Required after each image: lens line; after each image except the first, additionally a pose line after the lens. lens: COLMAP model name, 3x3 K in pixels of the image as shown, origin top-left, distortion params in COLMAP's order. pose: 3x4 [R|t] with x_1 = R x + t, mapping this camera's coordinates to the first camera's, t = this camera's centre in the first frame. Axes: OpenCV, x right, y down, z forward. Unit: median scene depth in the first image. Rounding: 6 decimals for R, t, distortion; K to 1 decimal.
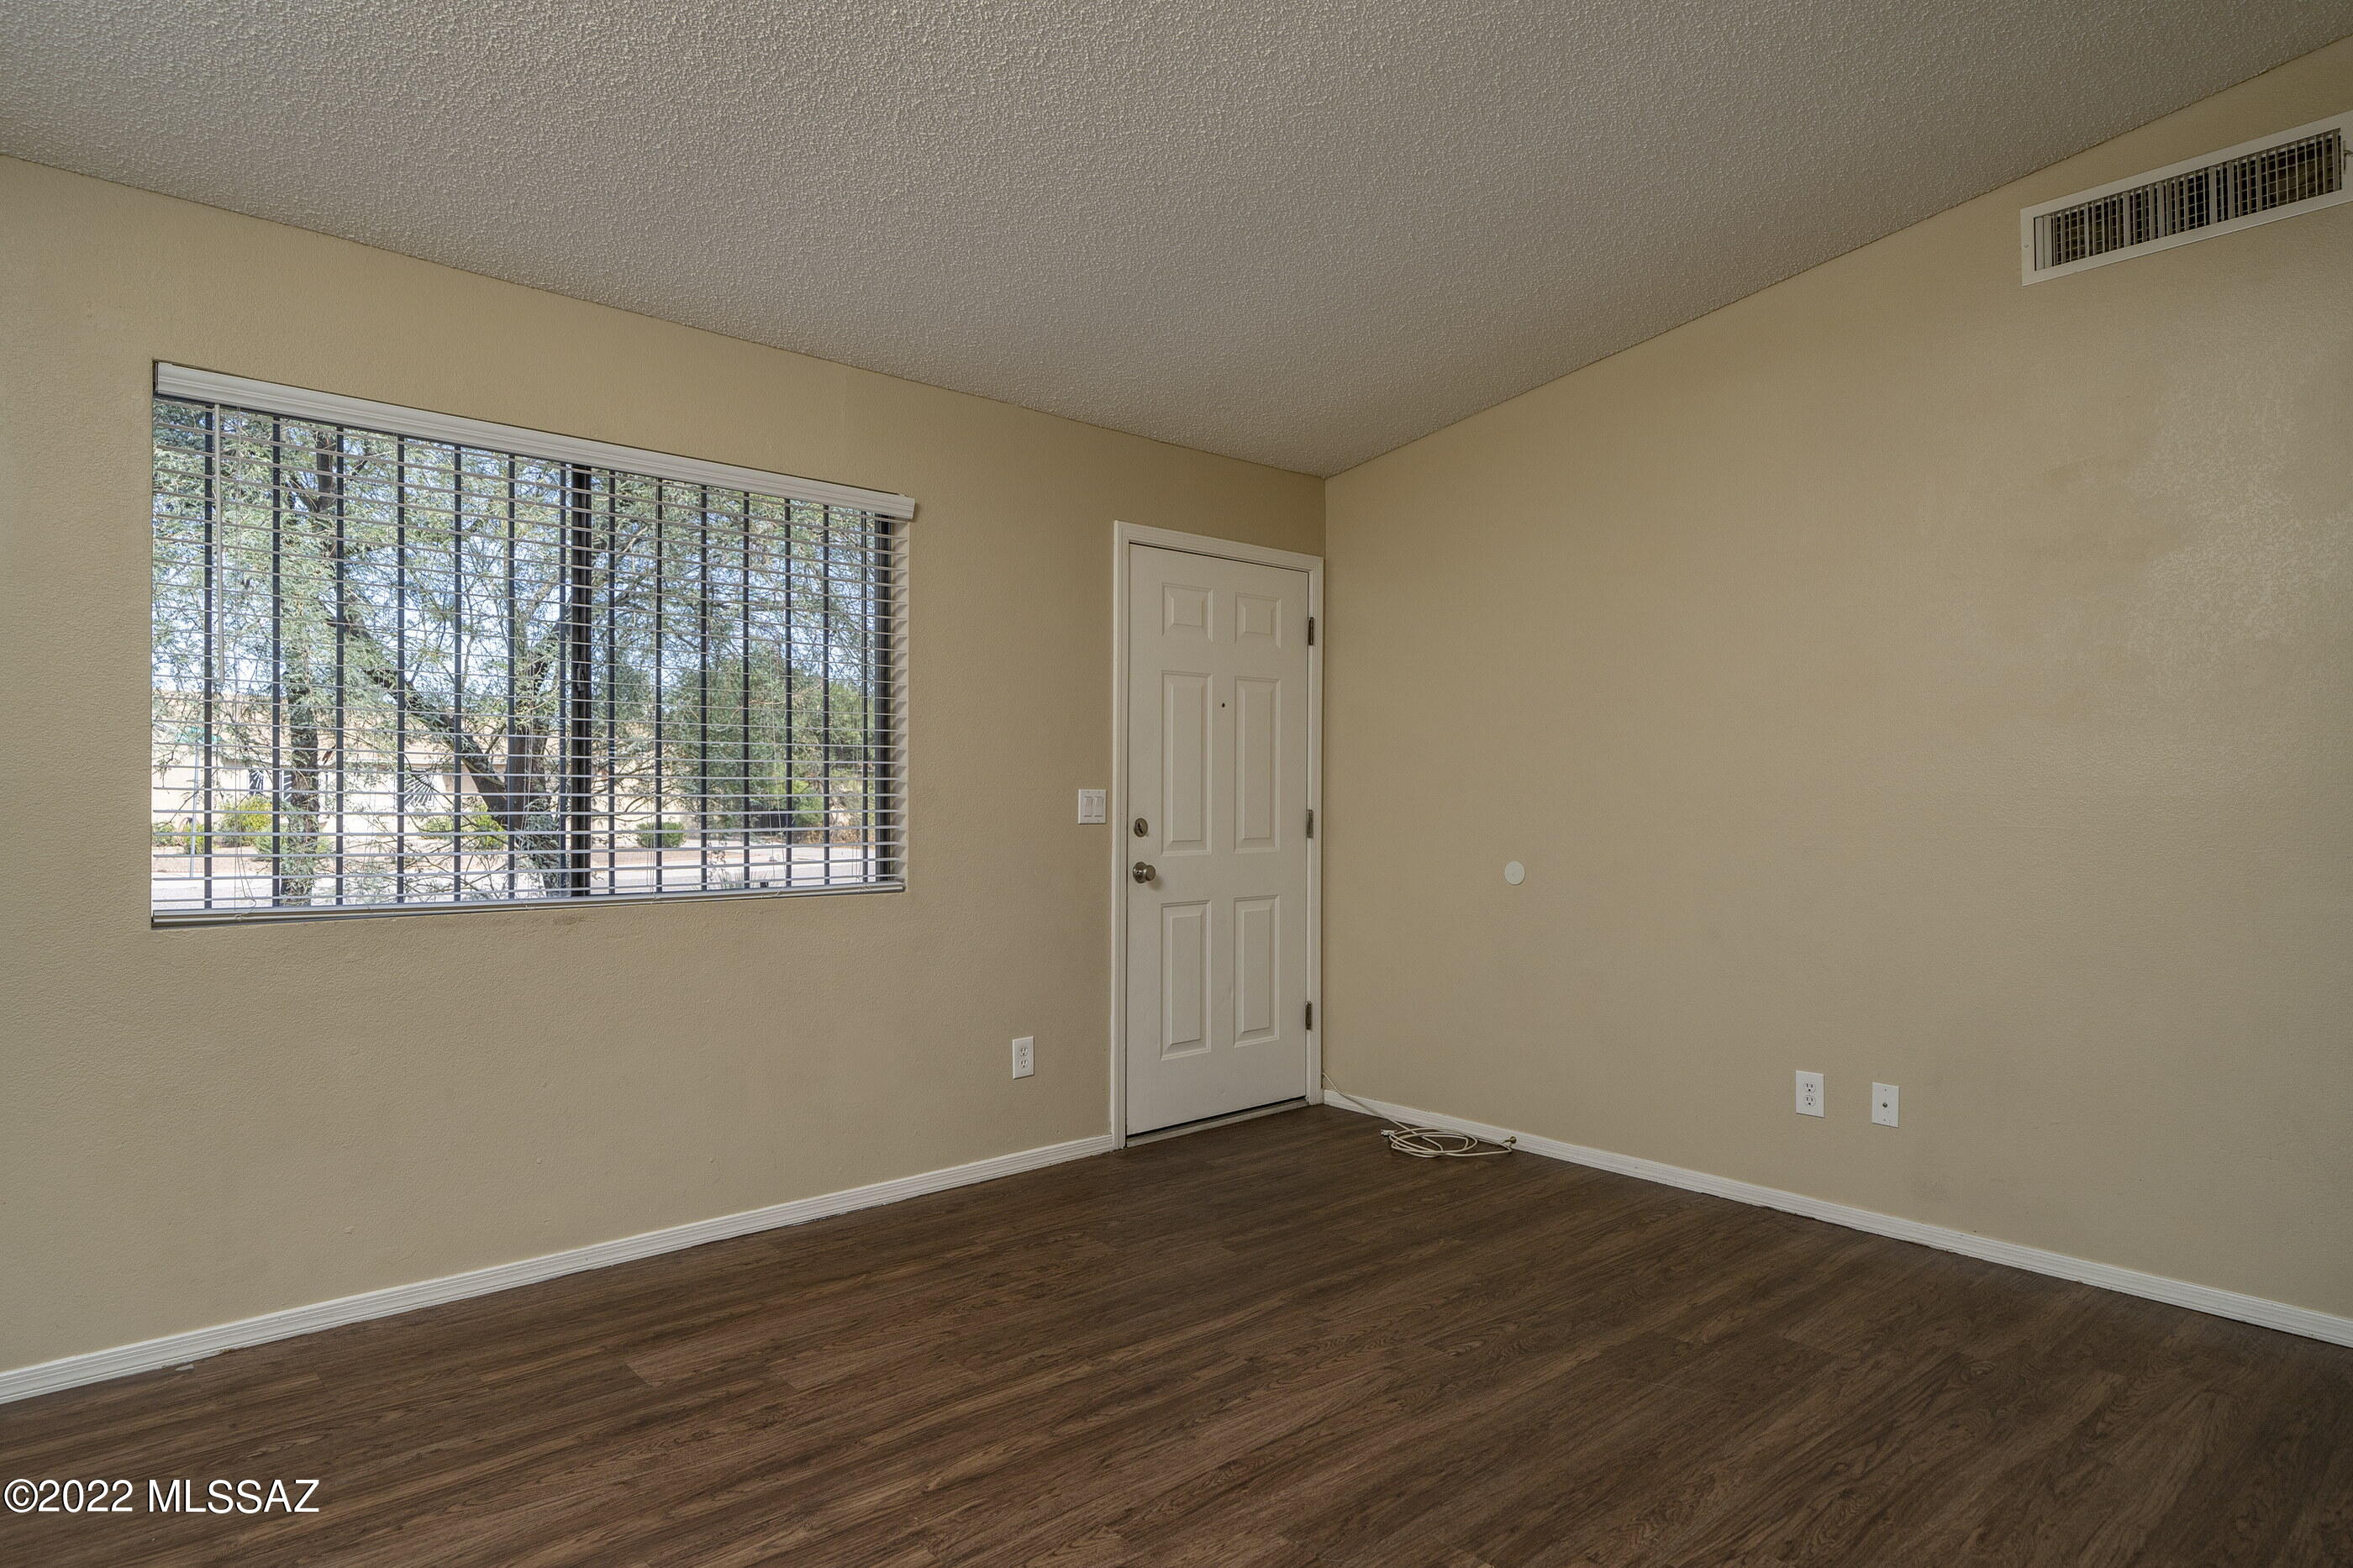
lens RADIAL K [[1332.9, 0, 1176.4], [0, 1332.9, 788.0], [0, 0, 1]] dist [-0.001245, -0.000136]
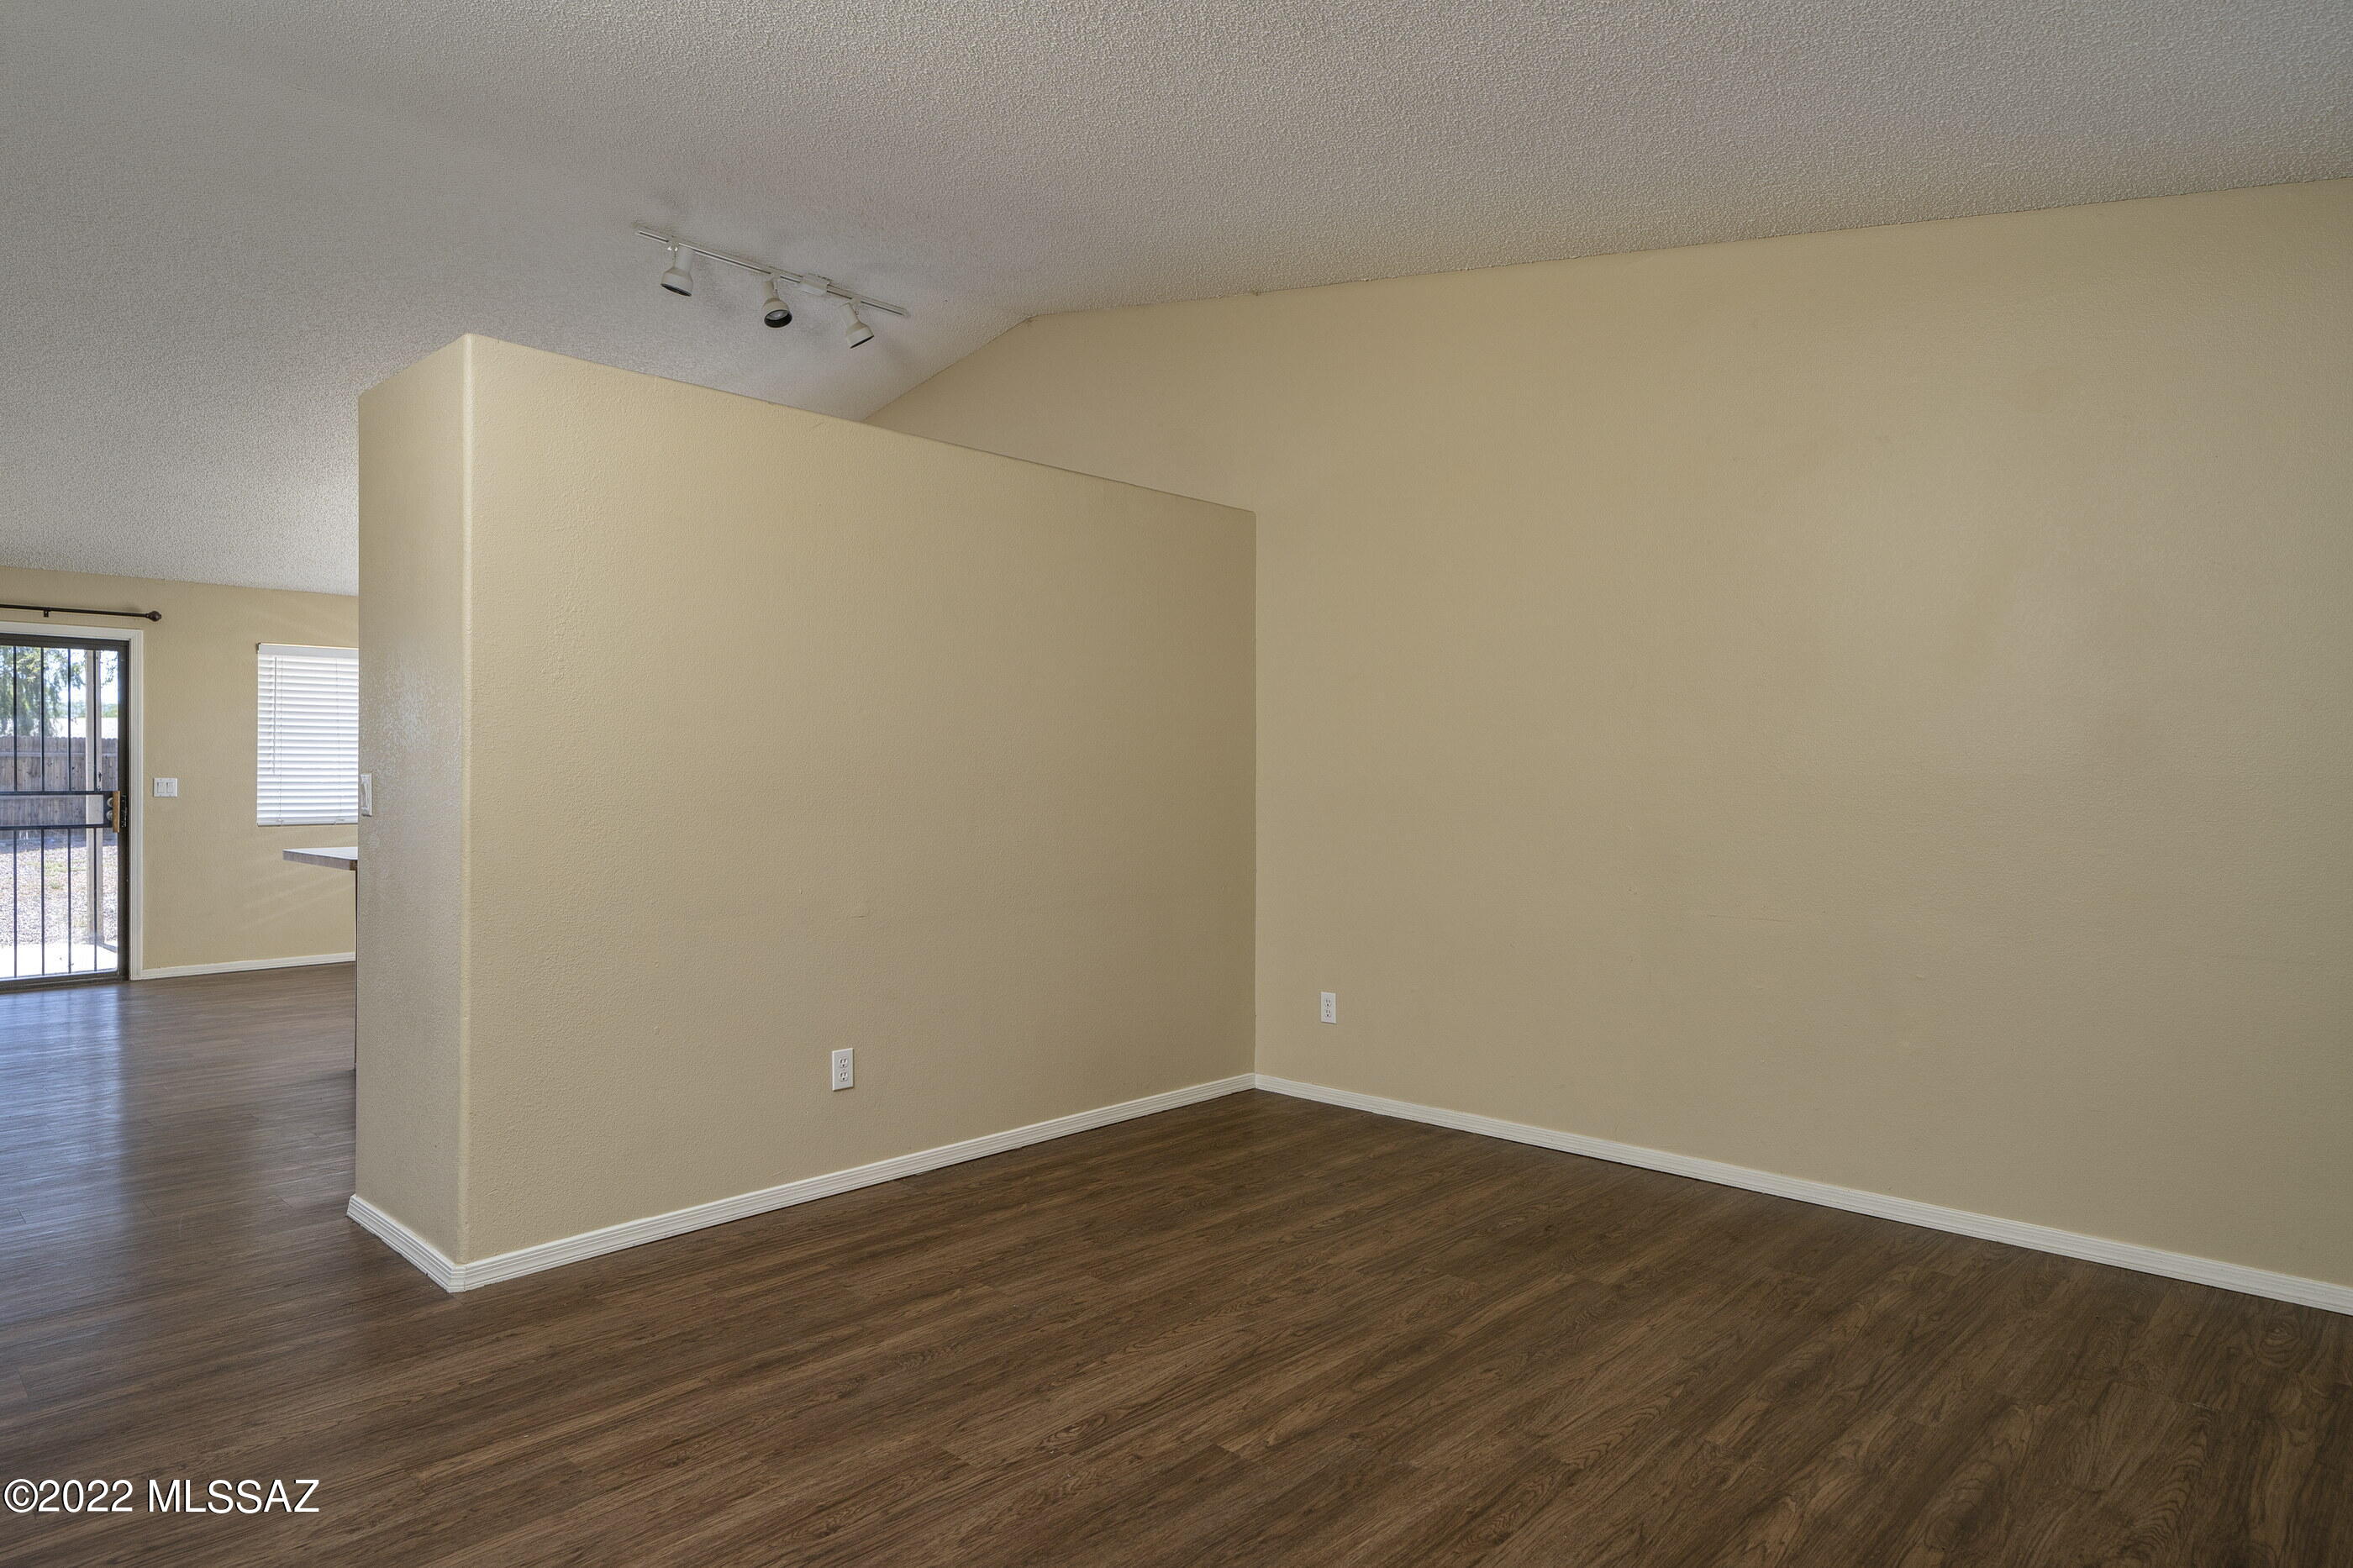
lens RADIAL K [[1332.9, 0, 1176.7], [0, 1332.9, 786.8], [0, 0, 1]] dist [-0.001245, -0.000136]
pose [[-0.997418, -0.011051, -0.070952, 0.343452], [-0.010996, 0.999939, -0.001166, 0.013855], [0.070961, -0.000383, -0.997479, 1.992718]]
